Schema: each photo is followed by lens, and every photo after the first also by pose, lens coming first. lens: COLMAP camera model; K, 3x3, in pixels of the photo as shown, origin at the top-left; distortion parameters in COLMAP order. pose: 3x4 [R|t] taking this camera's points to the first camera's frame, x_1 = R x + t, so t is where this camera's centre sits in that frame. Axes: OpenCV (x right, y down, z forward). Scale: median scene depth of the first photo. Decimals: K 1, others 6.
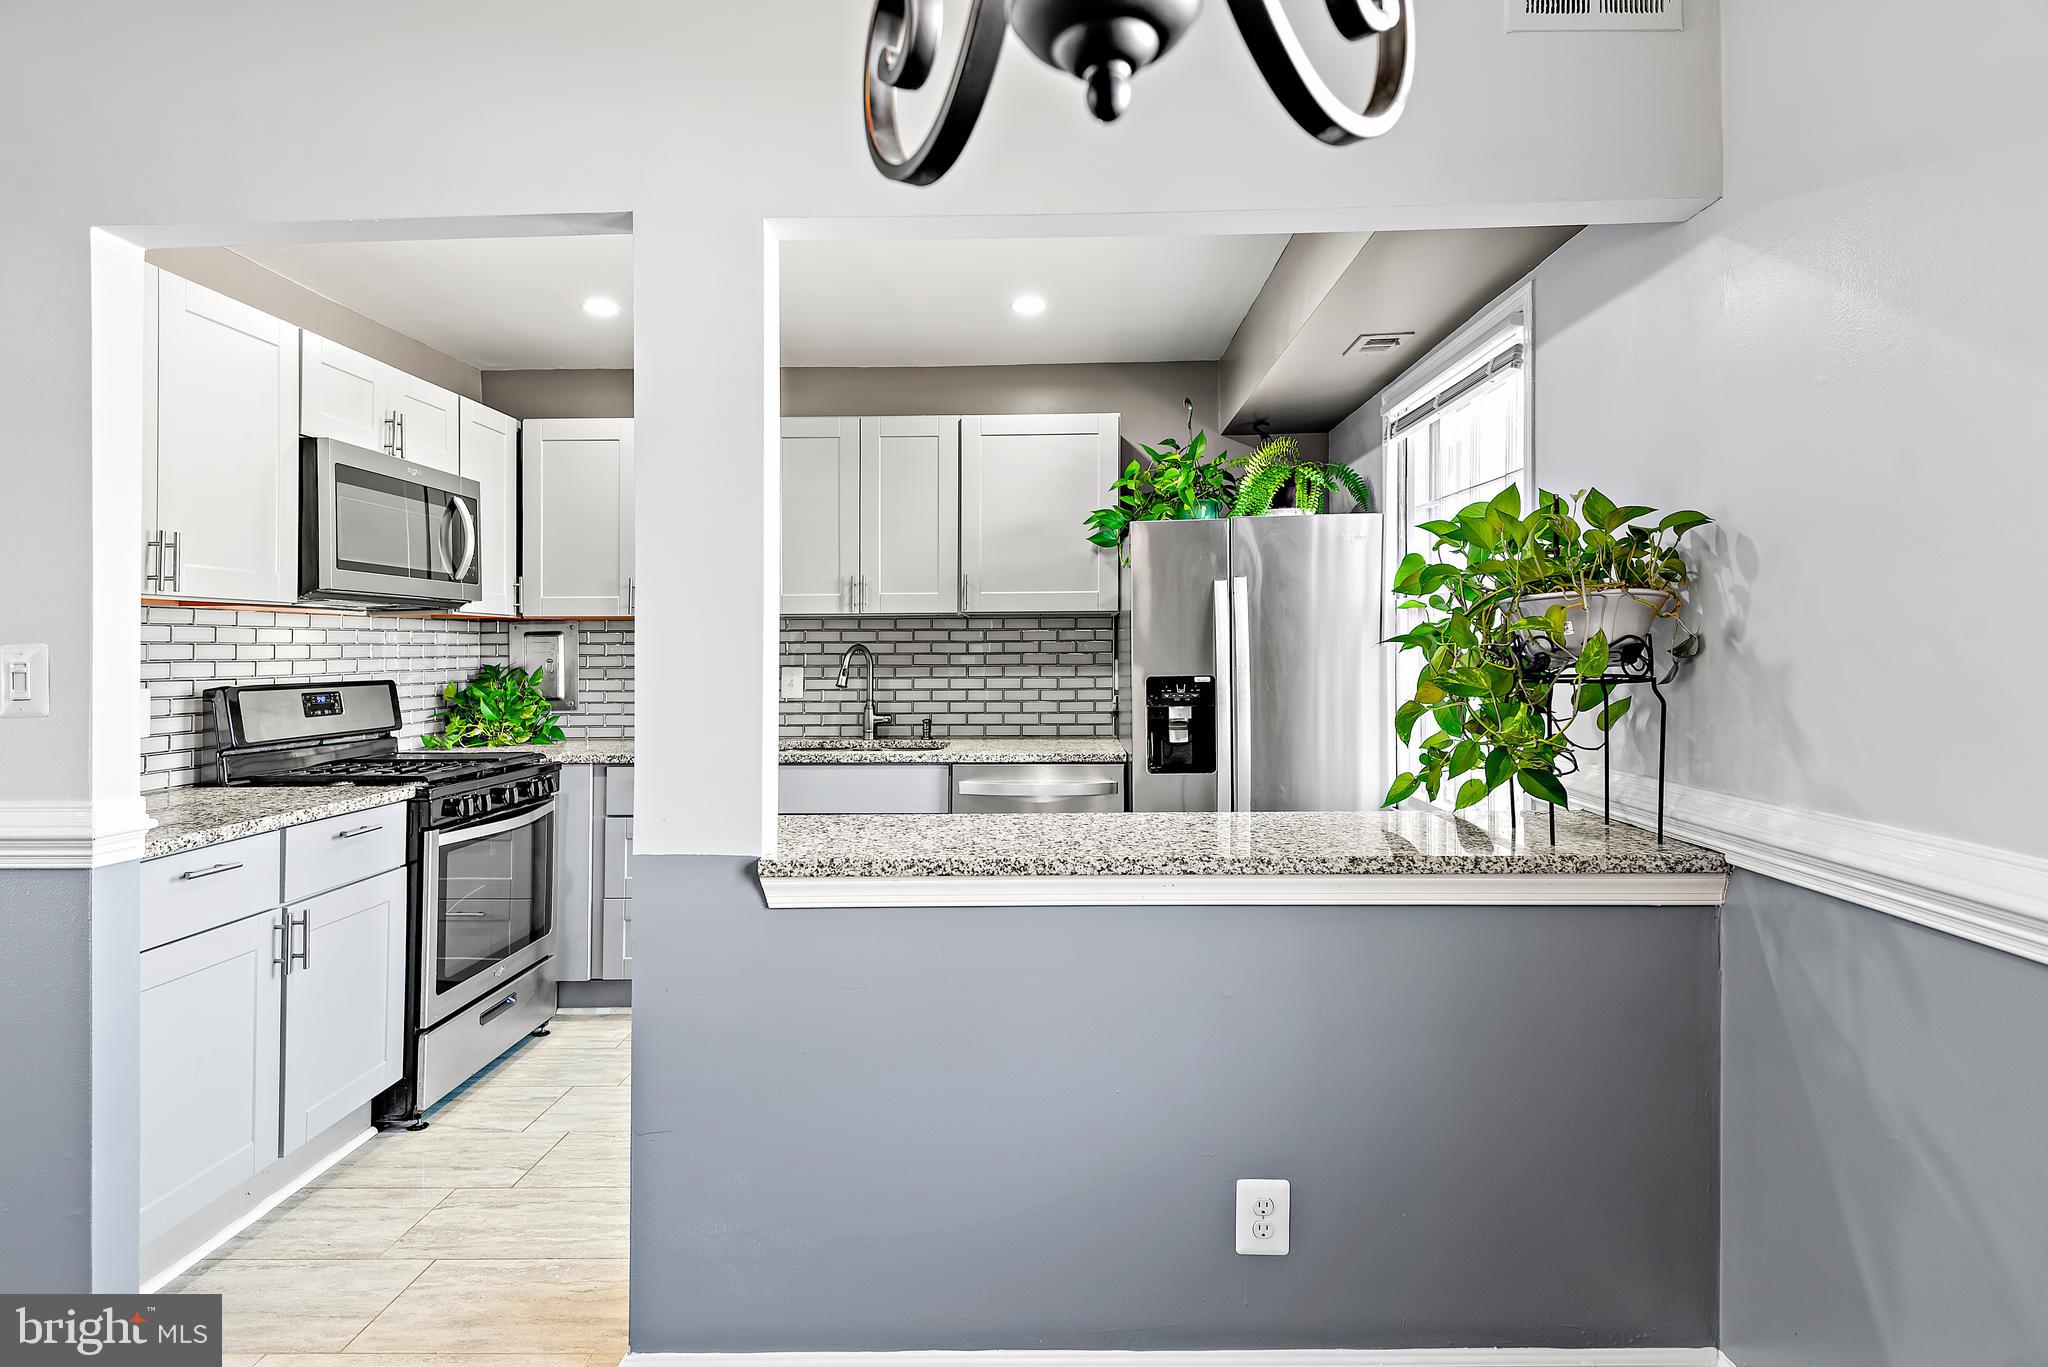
lens RADIAL K [[1025.3, 0, 1025.8], [0, 1025.3, 662.6], [0, 0, 1]] dist [0.031054, -0.018566]
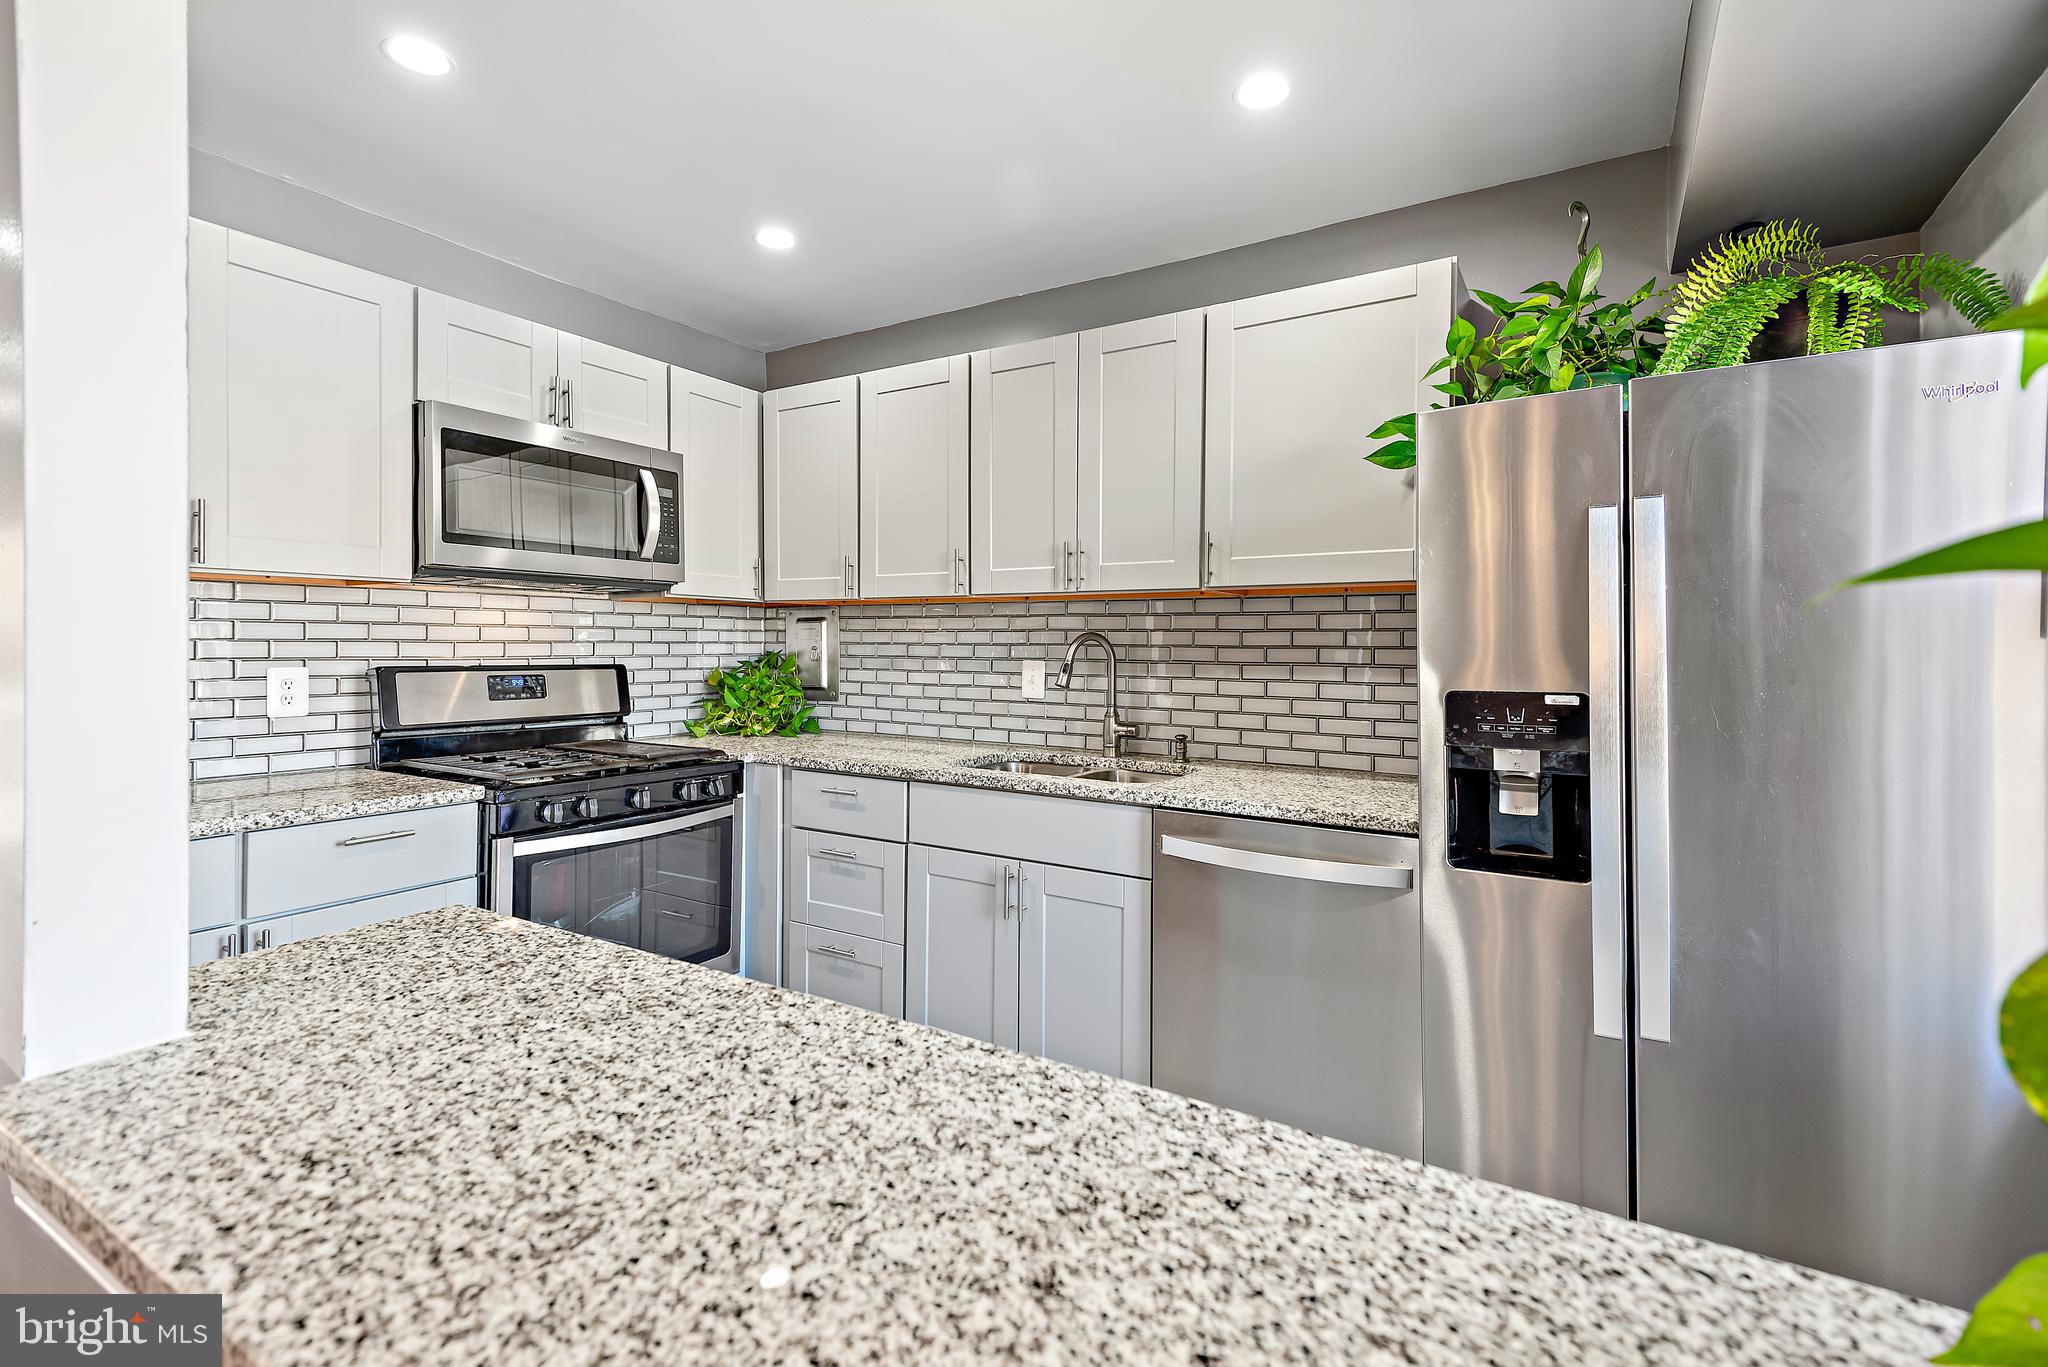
lens RADIAL K [[924.4, 0, 1033.9], [0, 924.4, 633.1], [0, 0, 1]] dist [0.020334, -0.003652]
pose [[0.870070, 0.007033, -0.492878, 0.159514], [-0.019816, 0.999589, -0.020719, -0.002178], [0.492529, 0.027794, 0.869852, 0.425096]]
